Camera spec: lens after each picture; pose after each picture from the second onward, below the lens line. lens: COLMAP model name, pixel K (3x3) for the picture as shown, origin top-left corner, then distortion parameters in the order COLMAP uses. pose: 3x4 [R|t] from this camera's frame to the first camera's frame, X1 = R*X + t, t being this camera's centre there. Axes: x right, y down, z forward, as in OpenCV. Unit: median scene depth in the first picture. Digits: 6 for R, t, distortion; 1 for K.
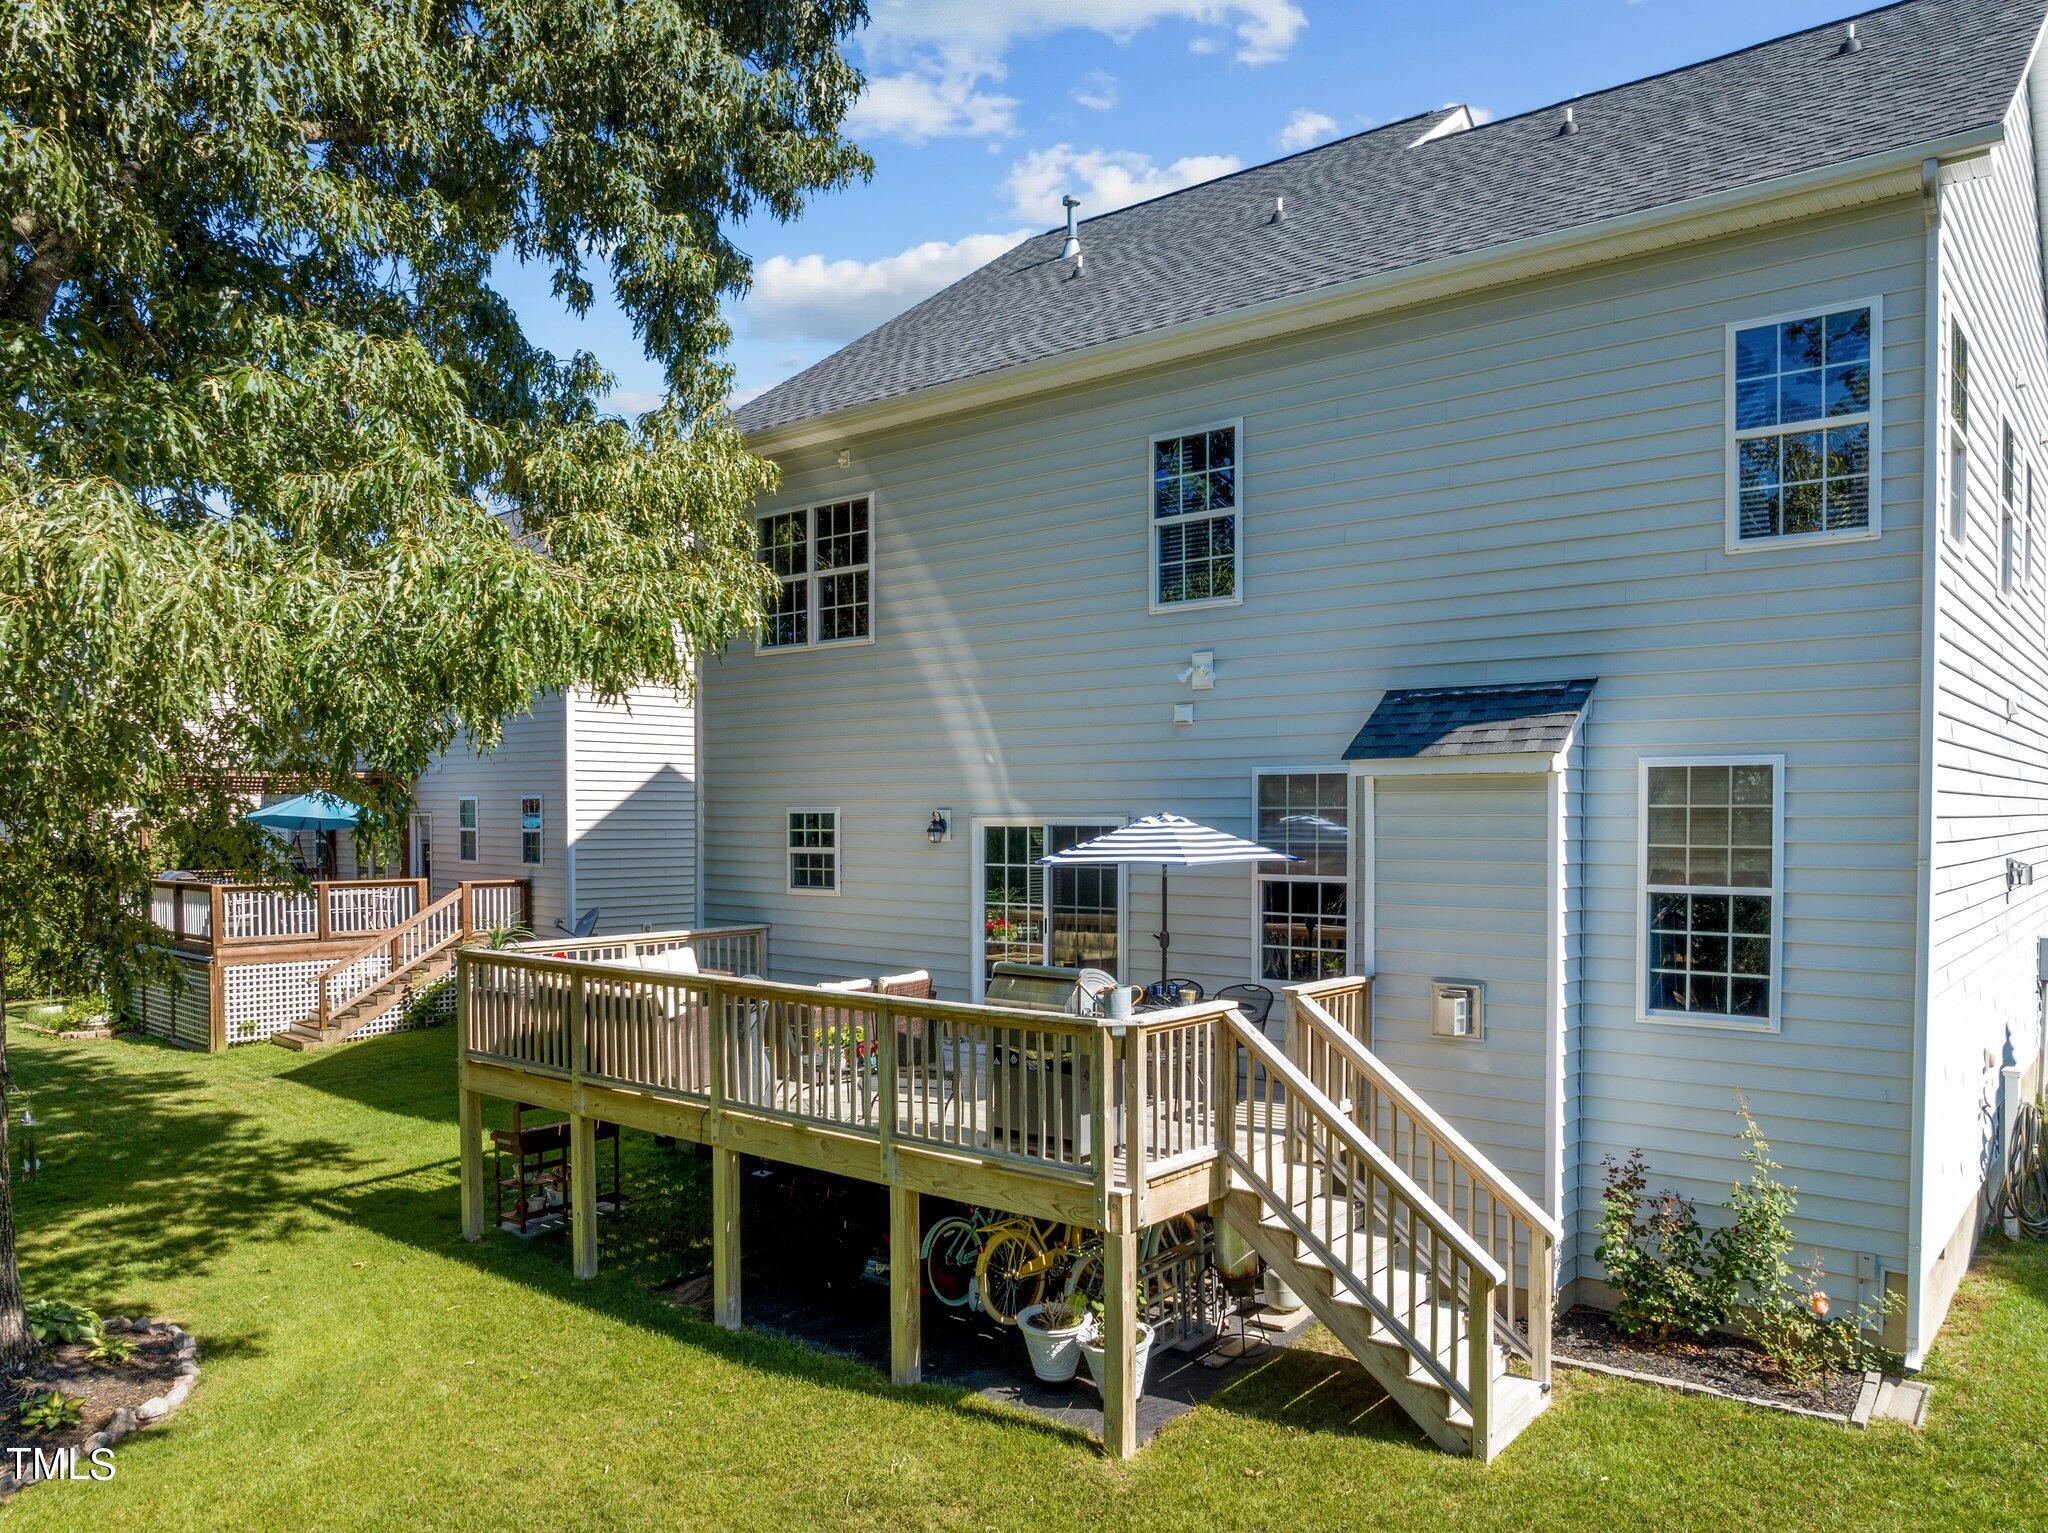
lens RADIAL K [[1468.2, 0, 1019.3], [0, 1468.2, 827.0], [0, 0, 1]] dist [-0.034042, 0.009407]
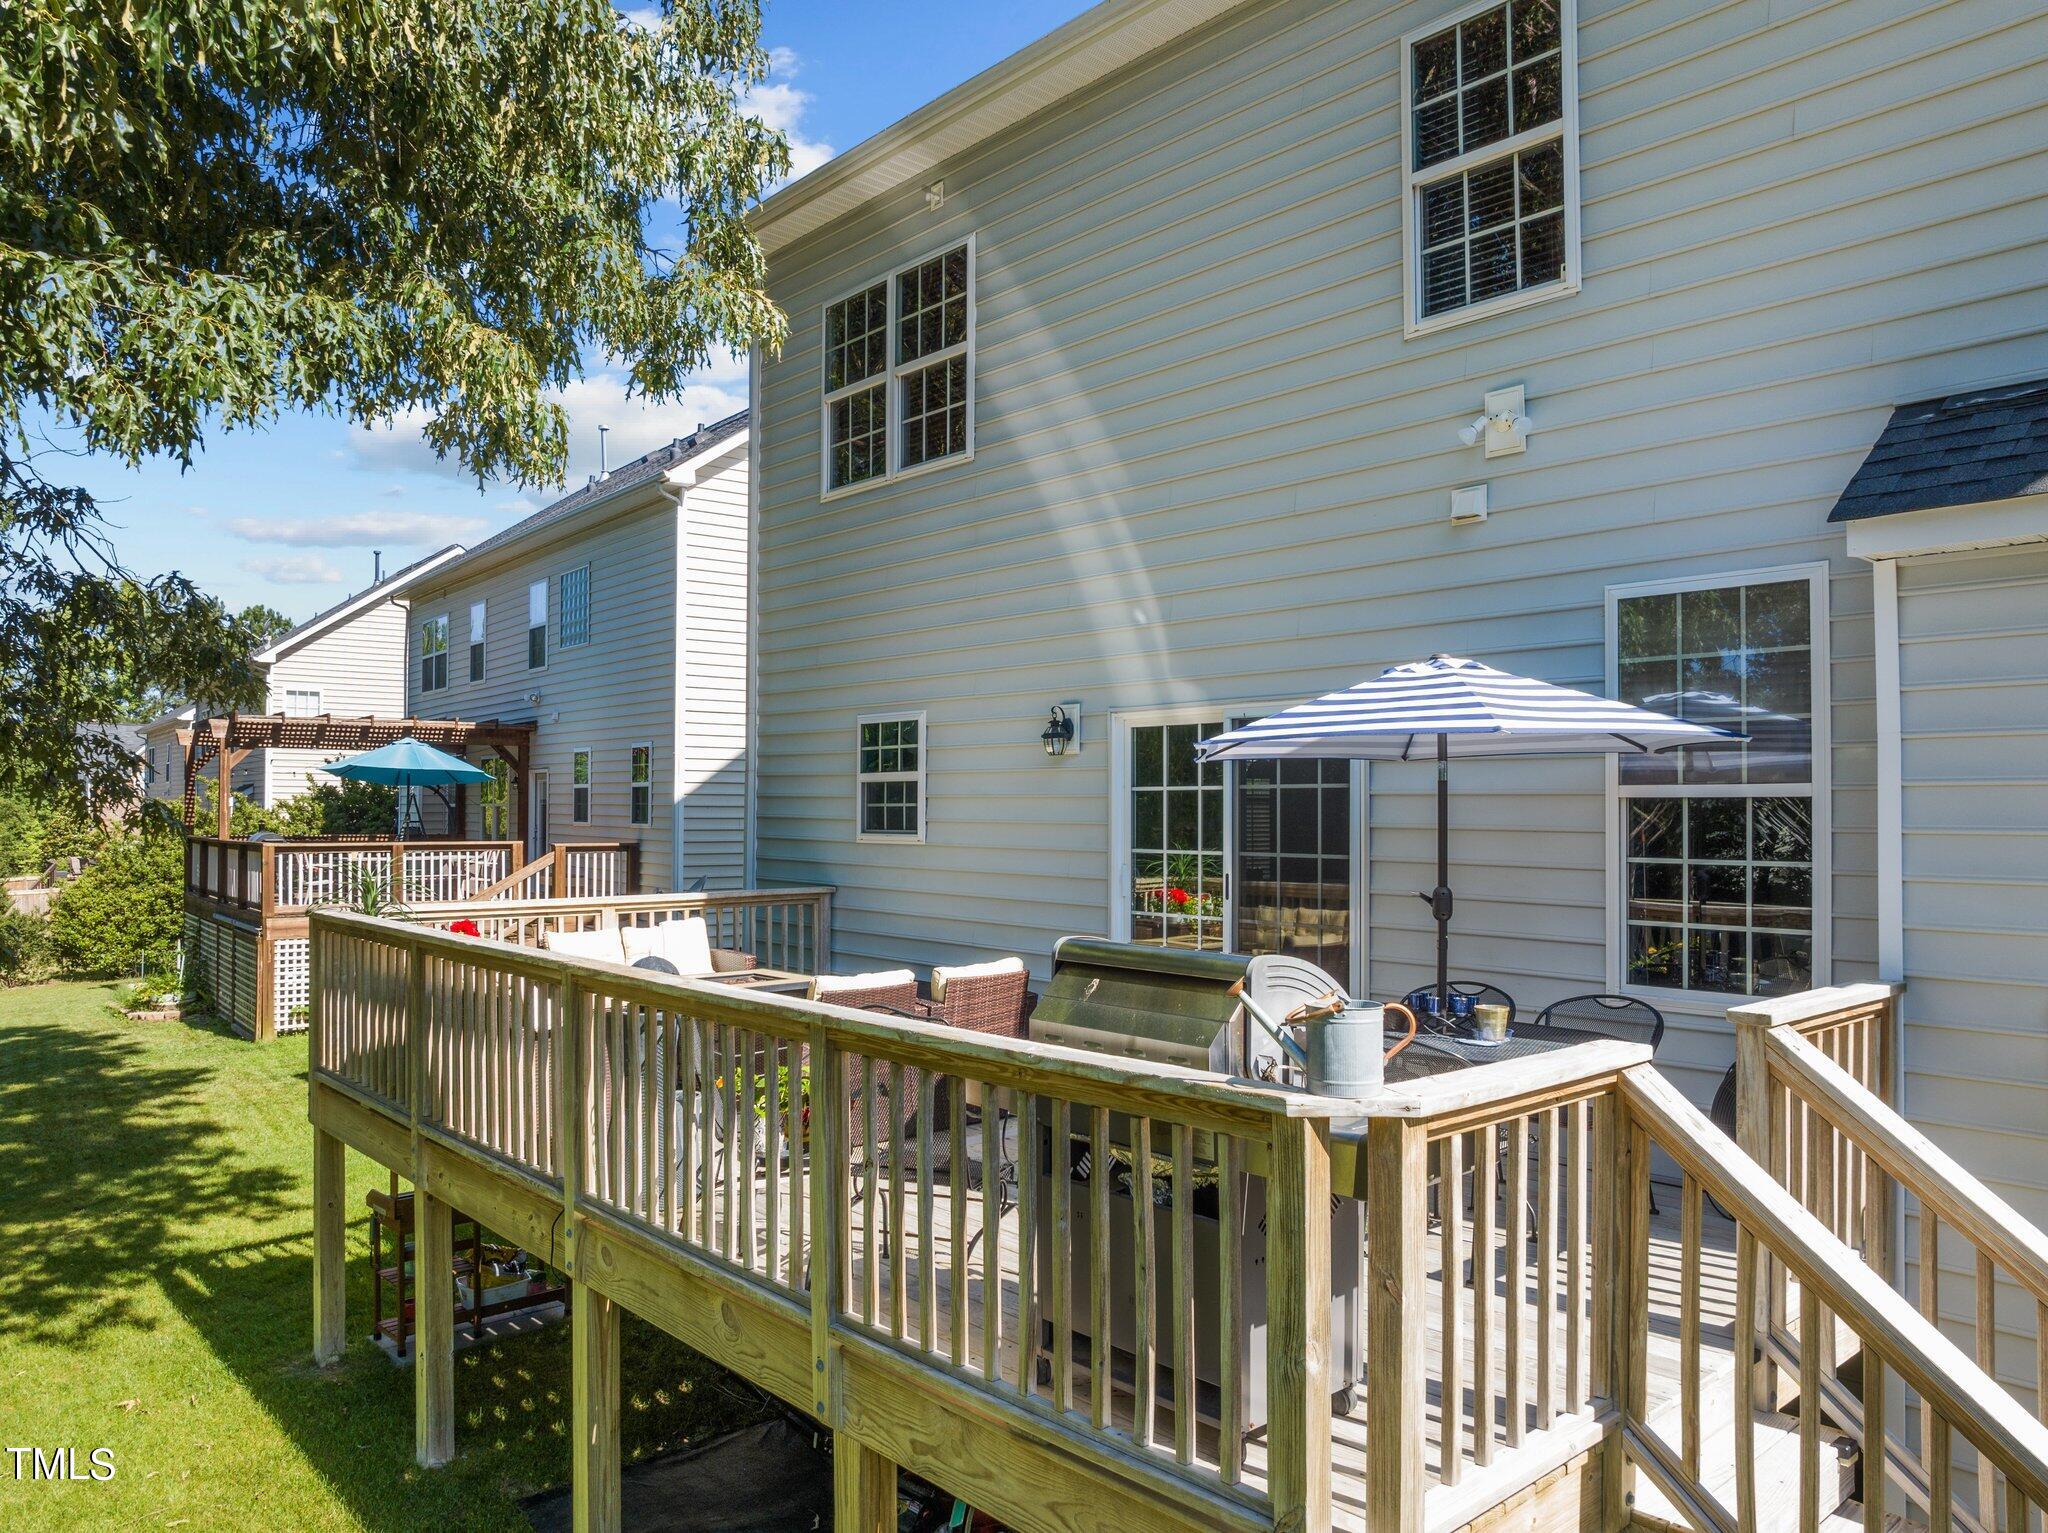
lens RADIAL K [[1451.3, 0, 1024.0], [0, 1451.3, 766.5], [0, 0, 1]] dist [-0.023551, -0.002498]
pose [[0.987576, -0.000981, -0.157141, 0.034213], [-0.004880, 0.999307, -0.036906, 0.048184], [0.157068, 0.037214, 0.986886, 0.477534]]
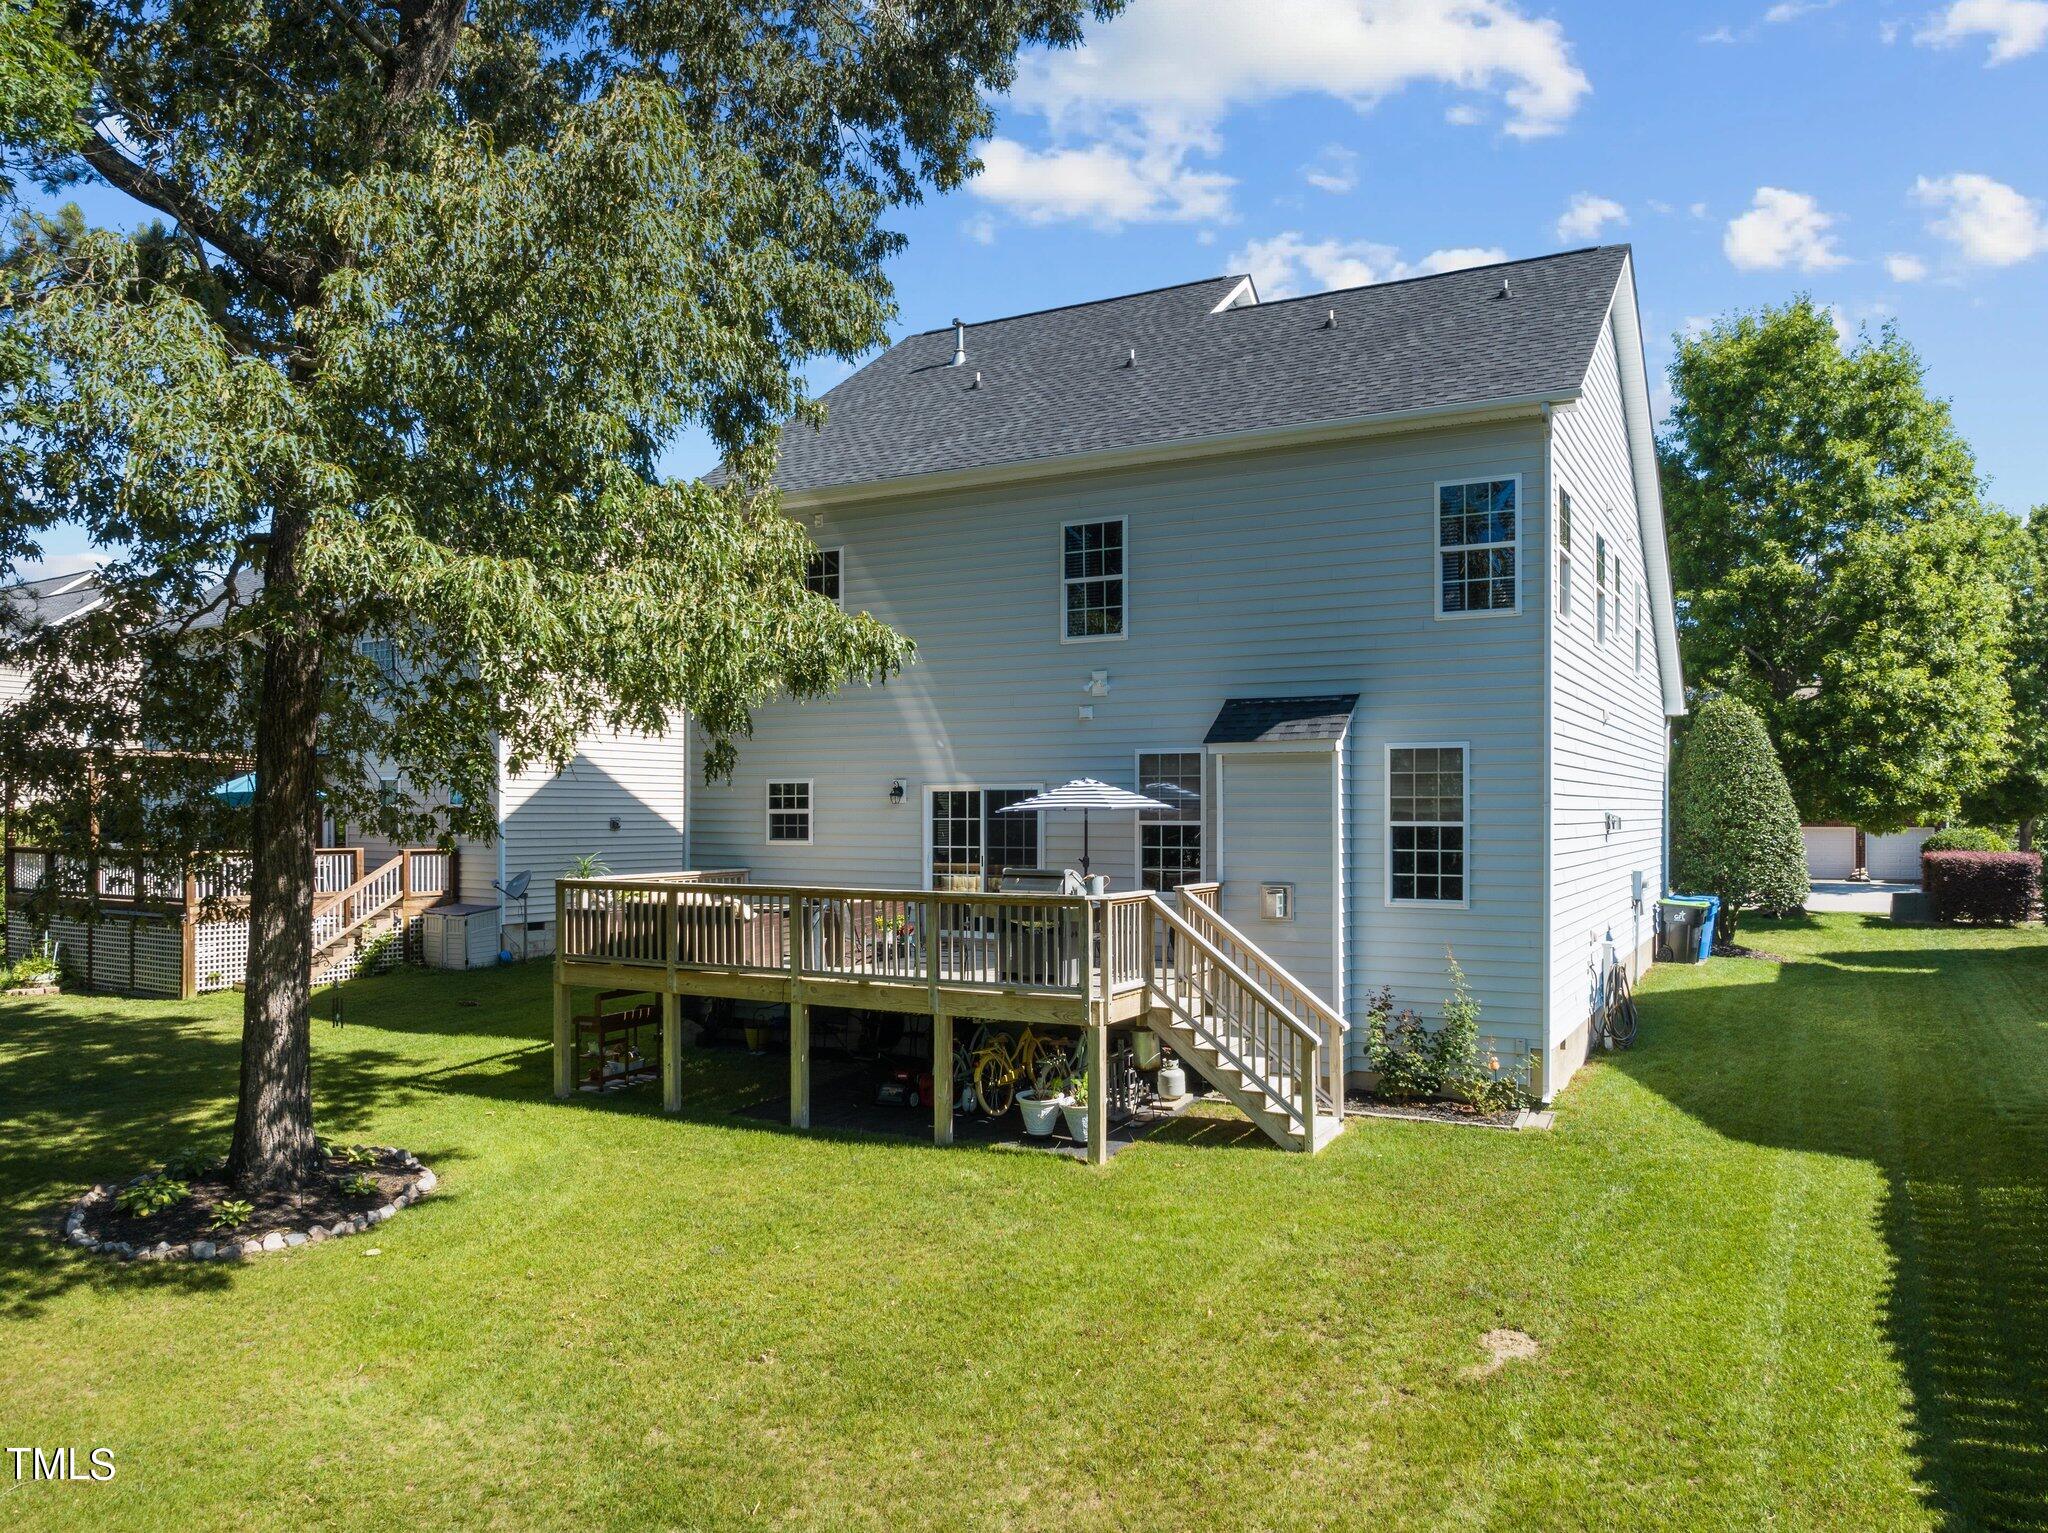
lens RADIAL K [[1449.6, 0, 1024.0], [0, 1449.6, 766.5], [0, 0, 1]] dist [-0.000866, -0.000918]
pose [[0.982427, 0.007117, 0.186513, -0.241342], [0.000433, 0.999183, -0.040407, 0.038819], [-0.186648, 0.039778, 0.981621, -0.452159]]
